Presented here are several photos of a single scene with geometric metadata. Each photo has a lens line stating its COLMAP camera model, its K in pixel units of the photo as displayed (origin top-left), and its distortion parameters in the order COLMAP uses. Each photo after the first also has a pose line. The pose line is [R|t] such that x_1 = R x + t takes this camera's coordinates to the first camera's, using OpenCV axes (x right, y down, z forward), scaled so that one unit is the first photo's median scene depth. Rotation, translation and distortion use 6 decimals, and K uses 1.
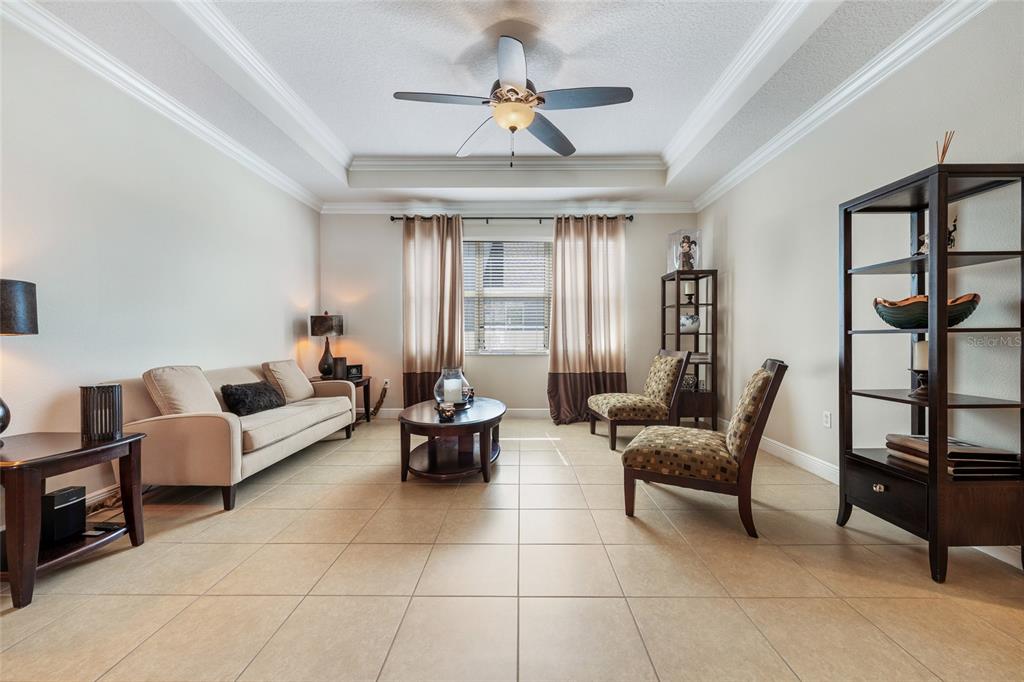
lens RADIAL K [[415.4, 0, 513.7], [0, 415.4, 343.1], [0, 0, 1]] dist [0.003477, -0.000993]
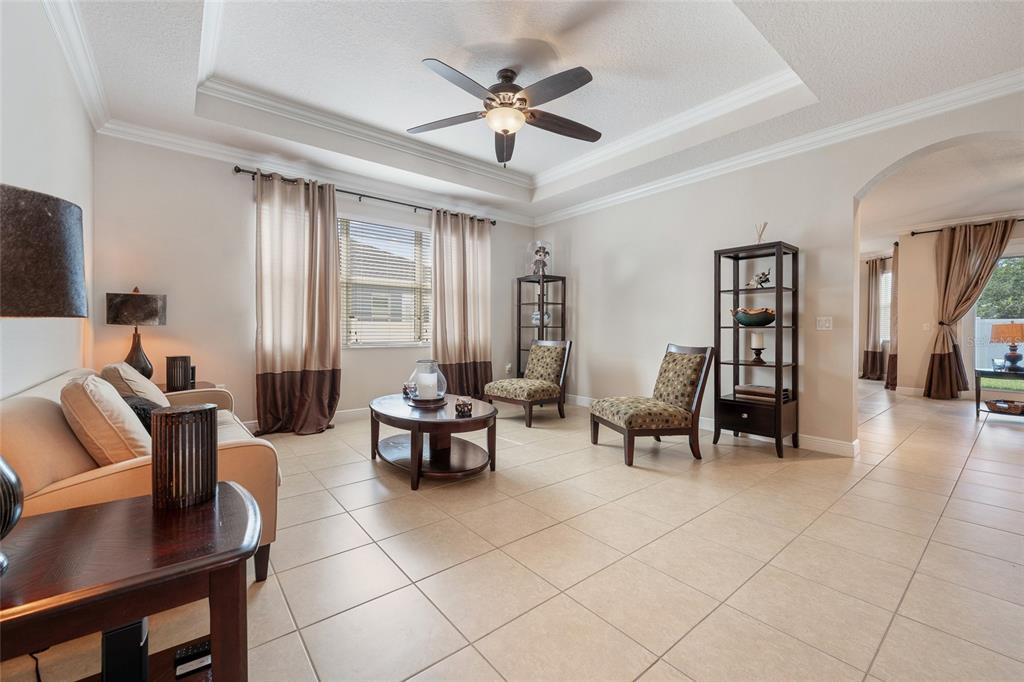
lens RADIAL K [[415.4, 0, 518.9], [0, 415.4, 332.9], [0, 0, 1]] dist [0.003477, -0.000993]
pose [[0.768500, 0.000188, 0.639850, -0.388557], [0.003246, 0.999986, -0.004193, 0.000299], [-0.639842, 0.005300, 0.768489, 0.100180]]
